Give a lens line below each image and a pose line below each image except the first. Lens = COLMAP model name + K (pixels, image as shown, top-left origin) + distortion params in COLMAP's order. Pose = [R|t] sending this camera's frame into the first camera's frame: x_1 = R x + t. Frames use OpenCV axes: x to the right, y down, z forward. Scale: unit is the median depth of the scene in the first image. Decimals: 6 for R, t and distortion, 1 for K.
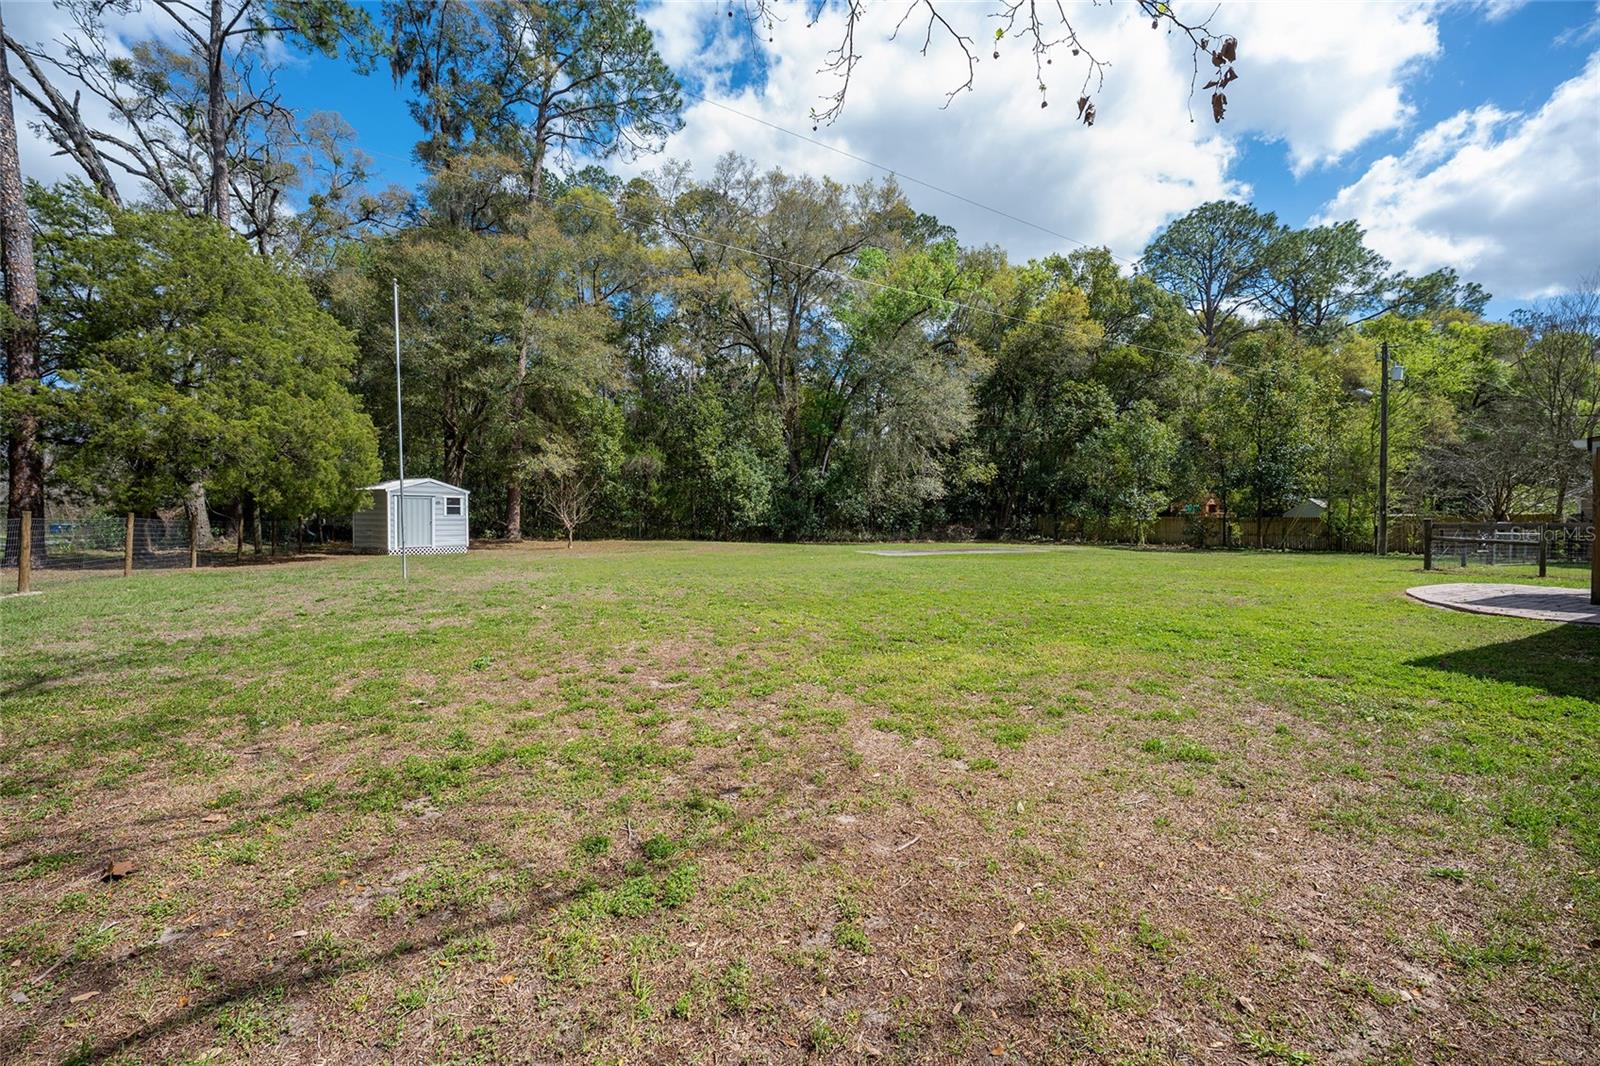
lens RADIAL K [[648.5, 0, 795.9], [0, 648.5, 540.2], [0, 0, 1]] dist [-0.018433, 0.000181]
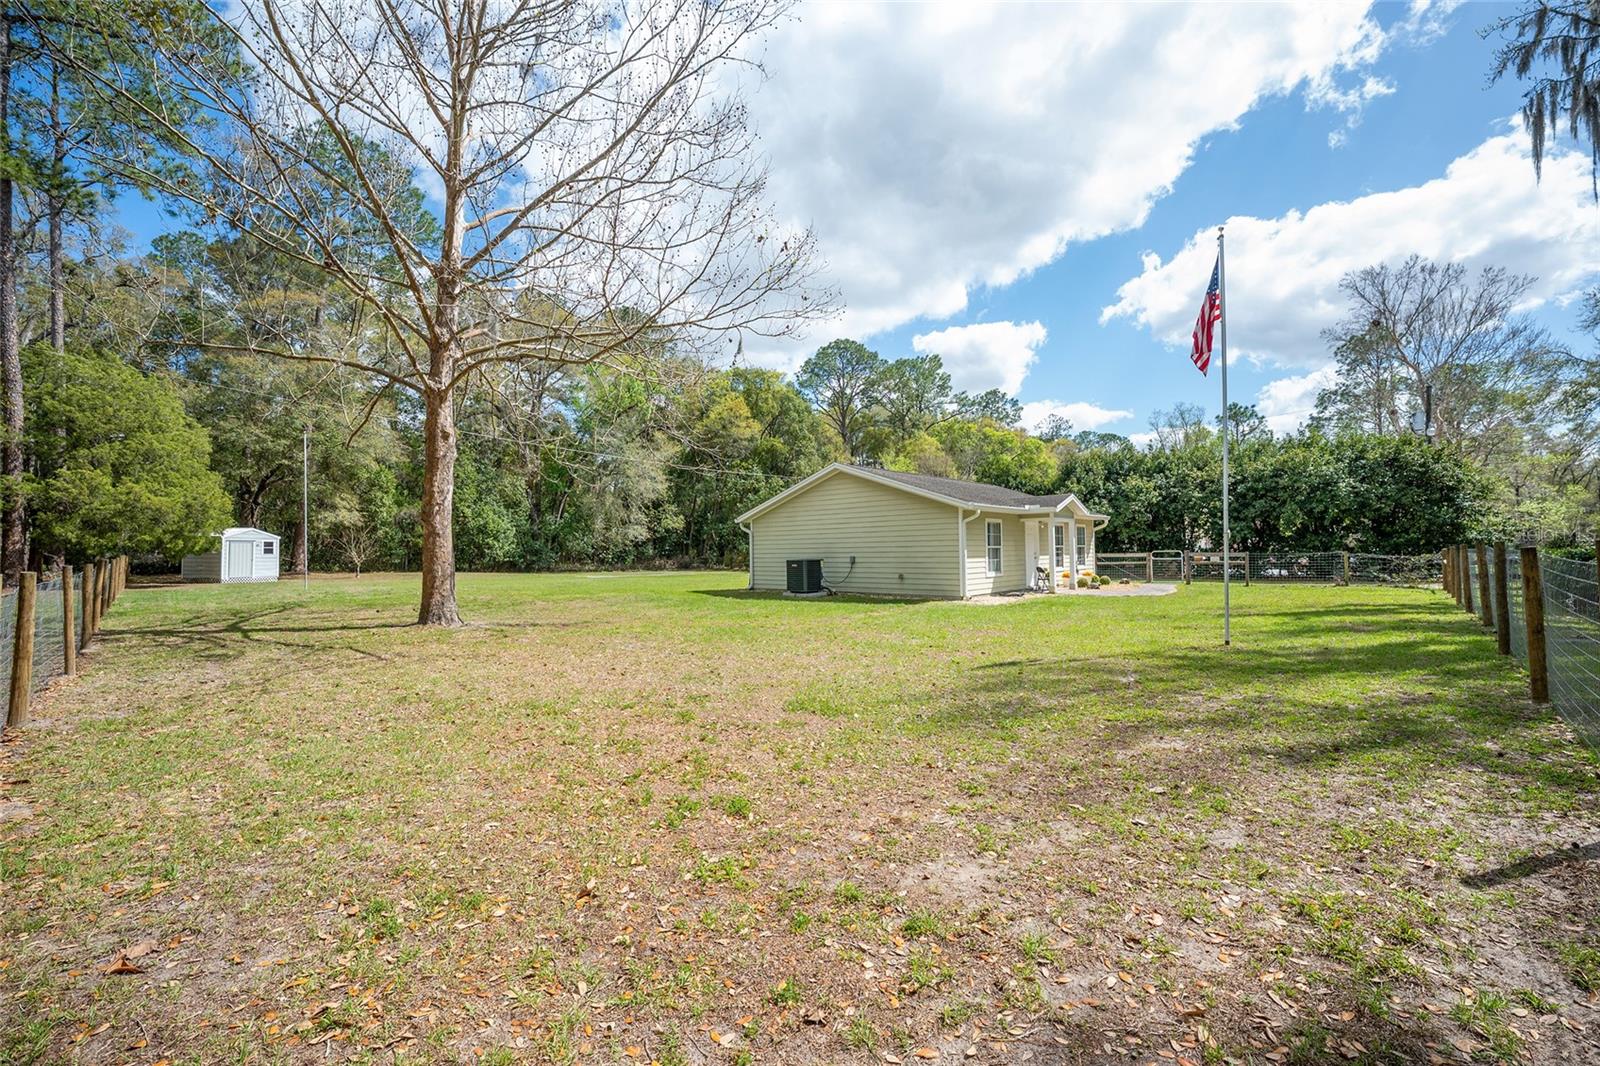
lens RADIAL K [[634.8, 0, 801.5], [0, 634.8, 545.8], [0, 0, 1]] dist [-0.025912, 0.000254]
pose [[0.924253, 0.002420, 0.381772, 0.010202], [0.013460, 0.999152, -0.038919, 0.006690], [-0.381543, 0.041110, 0.923437, -0.427730]]
